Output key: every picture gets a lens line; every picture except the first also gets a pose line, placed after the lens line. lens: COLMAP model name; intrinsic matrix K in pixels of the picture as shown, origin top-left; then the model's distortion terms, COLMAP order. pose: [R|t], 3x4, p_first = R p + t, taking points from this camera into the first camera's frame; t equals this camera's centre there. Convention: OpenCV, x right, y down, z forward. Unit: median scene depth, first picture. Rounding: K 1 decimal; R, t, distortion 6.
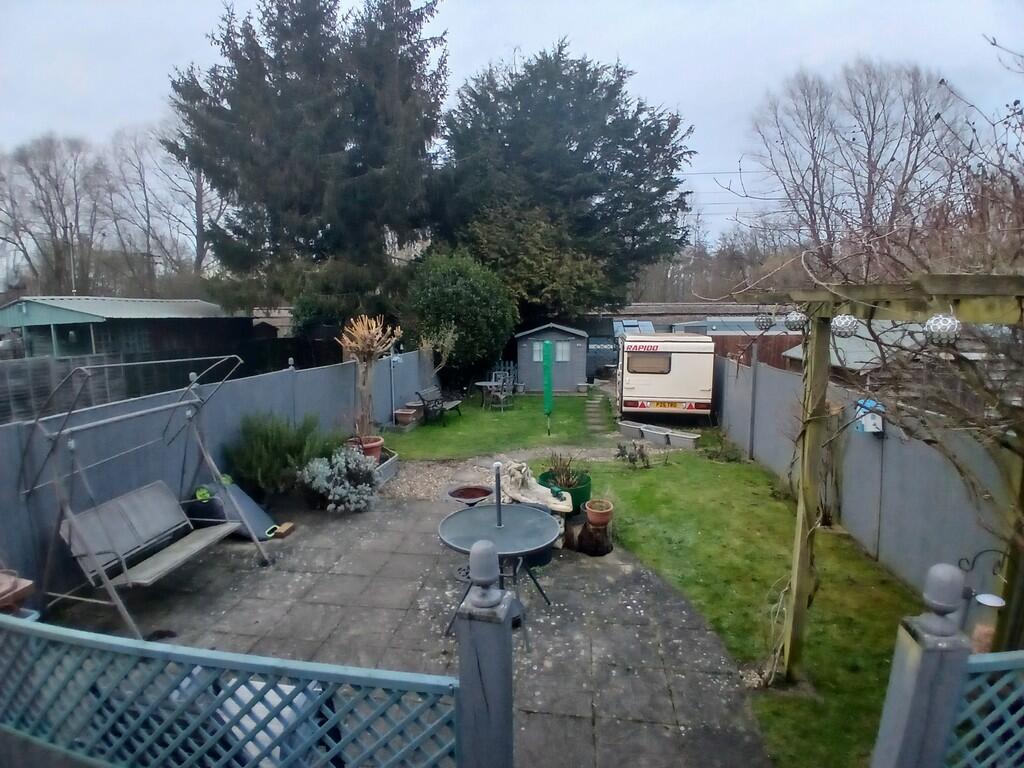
lens RADIAL K [[509.5, 0, 512.0], [0, 509.5, 384.0], [0, 0, 1]] dist [0.001994, -0.043729]
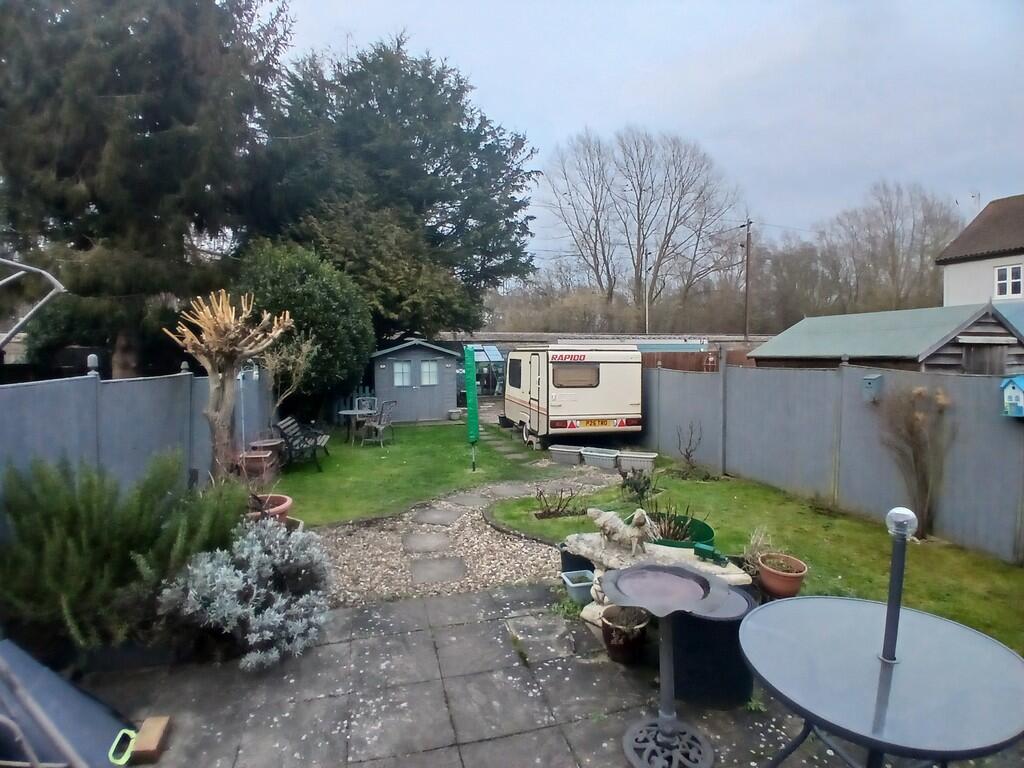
lens RADIAL K [[509.5, 0, 512.0], [0, 509.5, 384.0], [0, 0, 1]] dist [0.001994, -0.043729]
pose [[0.919520, -0.023542, 0.392338, -0.126598], [0.052214, 0.996674, -0.062568, 0.016331], [-0.389560, 0.078018, 0.917691, 0.196422]]
